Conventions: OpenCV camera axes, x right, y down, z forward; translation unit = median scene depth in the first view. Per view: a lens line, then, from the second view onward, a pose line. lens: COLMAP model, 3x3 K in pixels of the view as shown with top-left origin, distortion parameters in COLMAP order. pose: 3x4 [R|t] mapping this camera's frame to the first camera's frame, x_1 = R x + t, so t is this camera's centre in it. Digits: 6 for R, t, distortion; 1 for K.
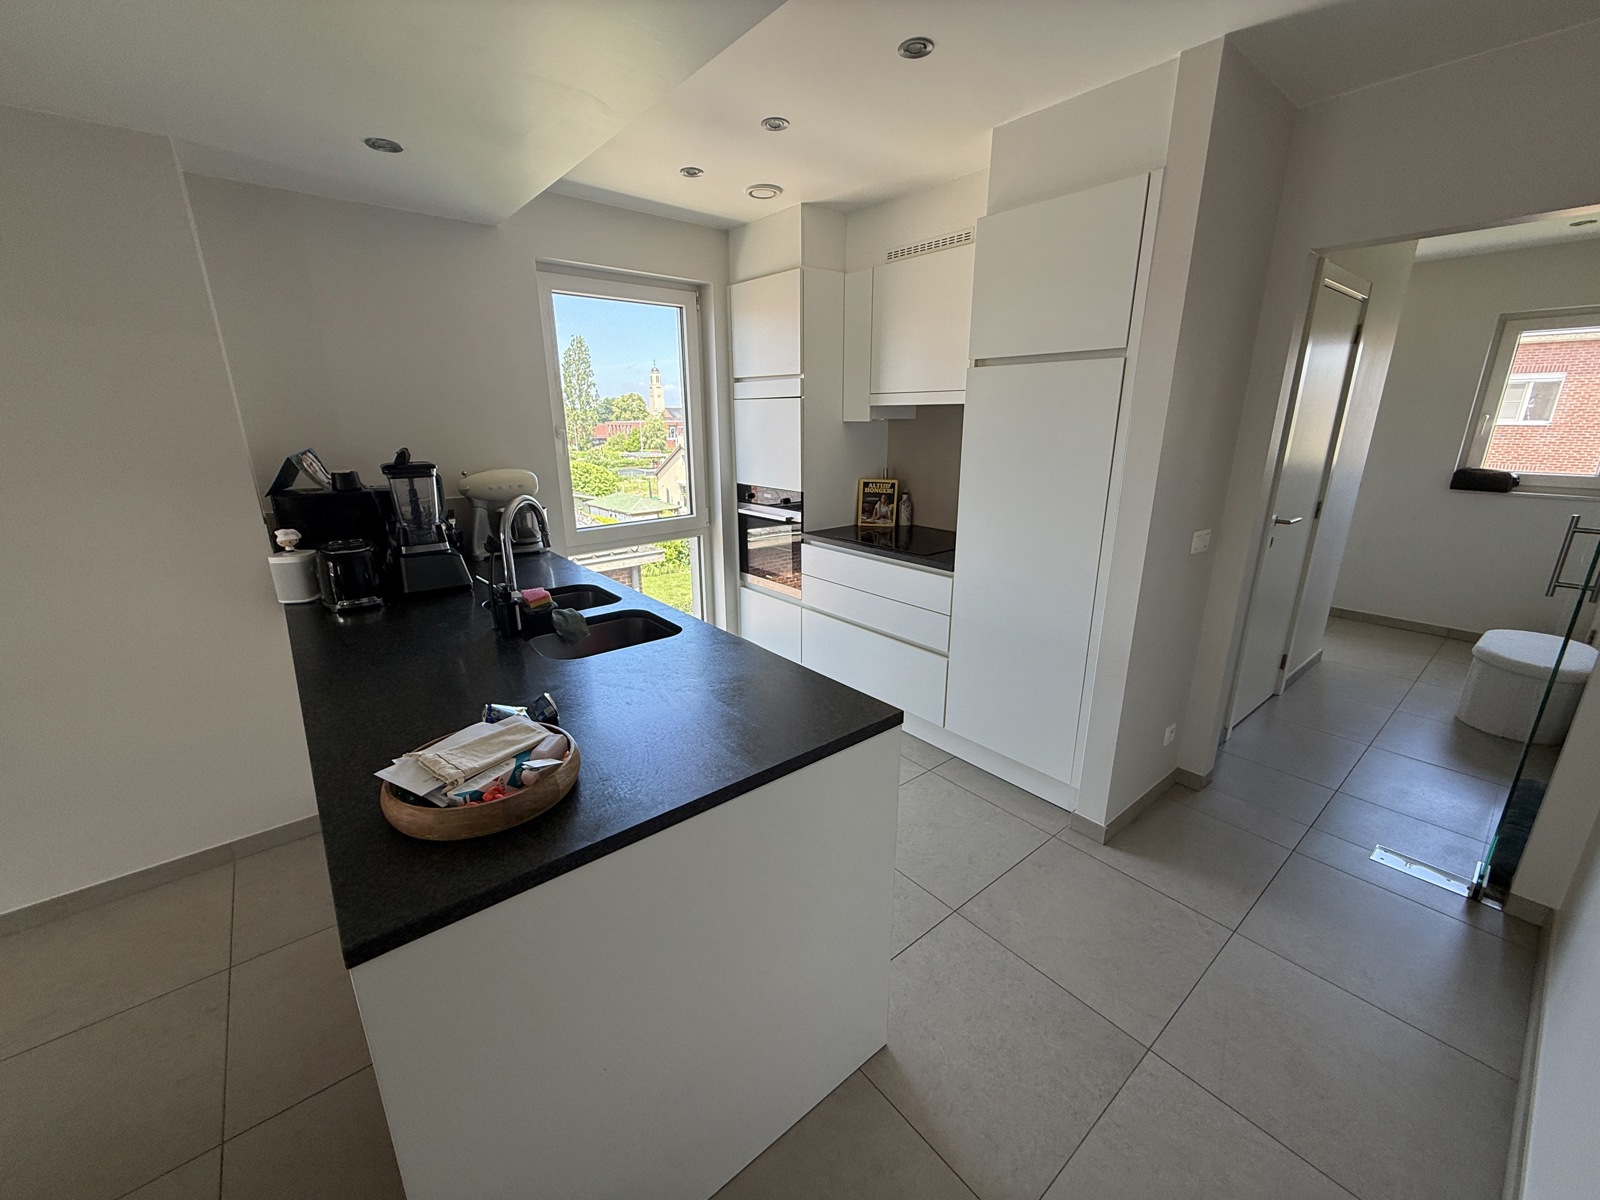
lens RADIAL K [[643.2, 0, 809.0], [0, 643.2, 603.8], [0, 0, 1]] dist [0.001553, 0.000265]
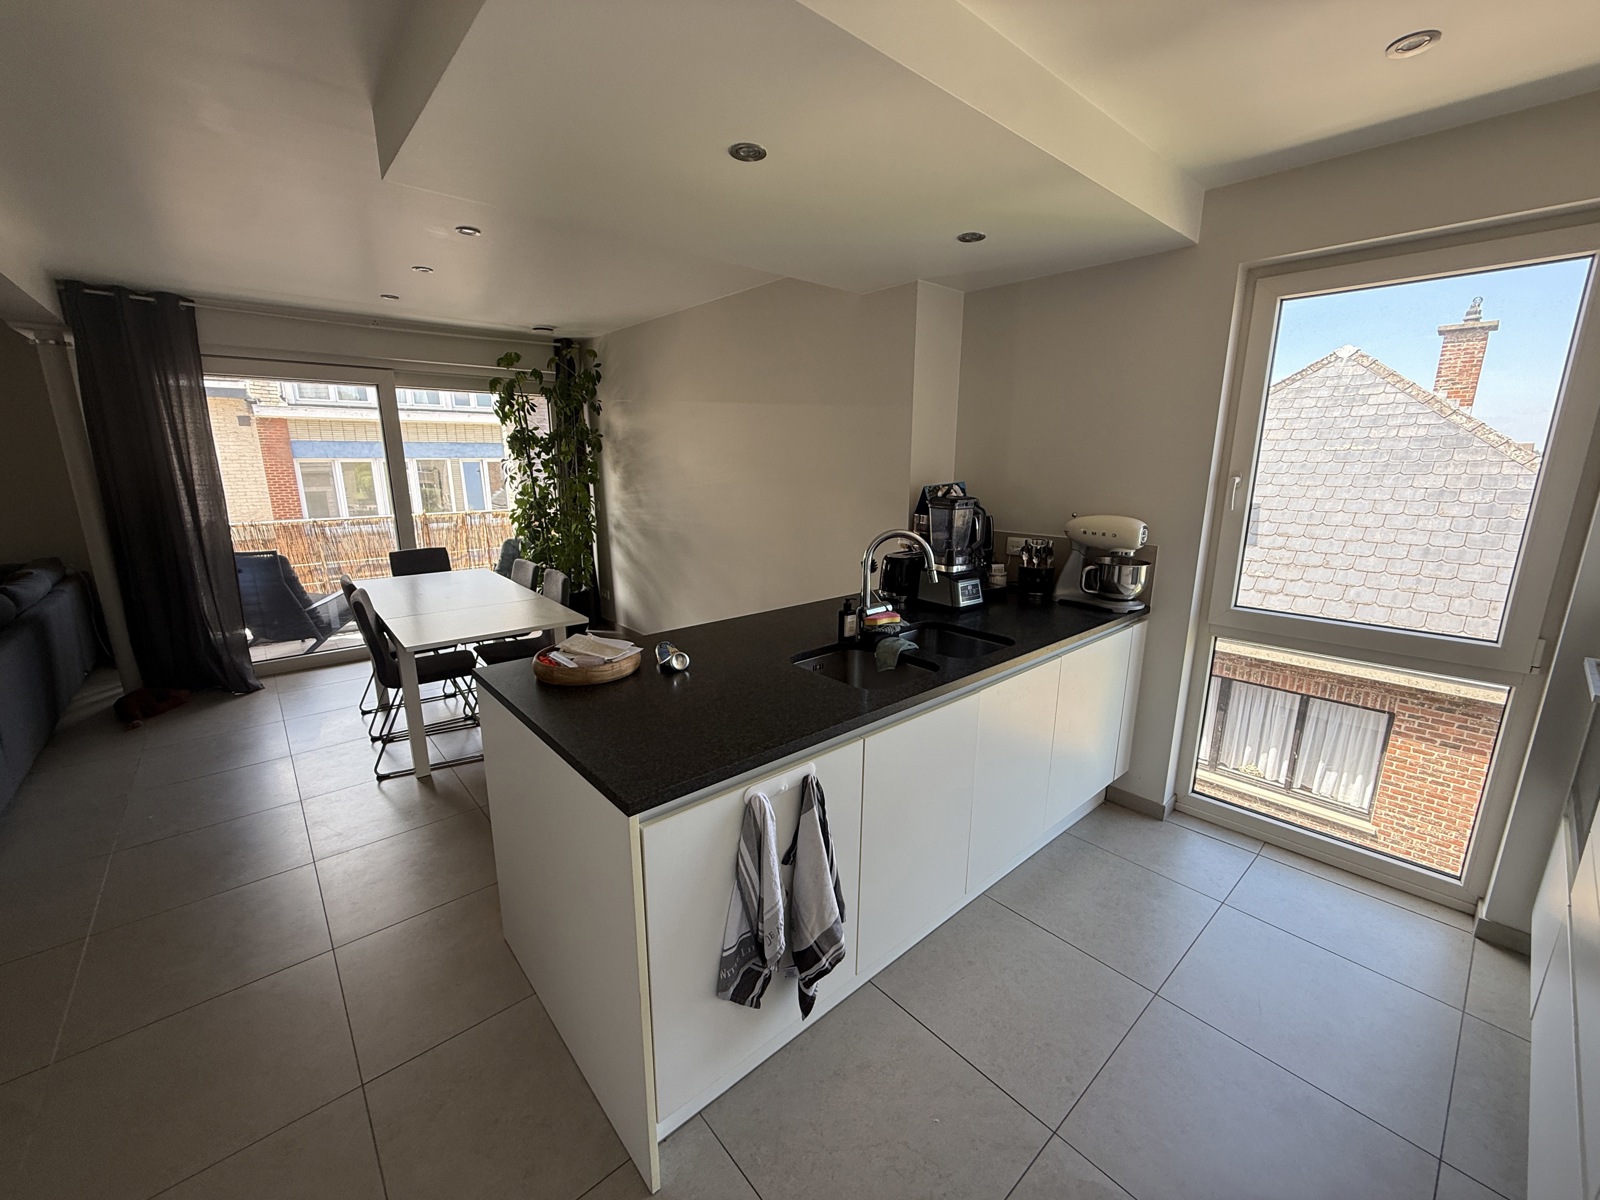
lens RADIAL K [[643.2, 0, 797.8], [0, 643.2, 594.4], [0, 0, 1]] dist [0.001553, 0.000265]
pose [[0.027898, 0.198003, -0.979804, 0.357699], [-0.288309, 0.940125, 0.181776, -0.115100], [0.957131, 0.277415, 0.083314, 0.425945]]
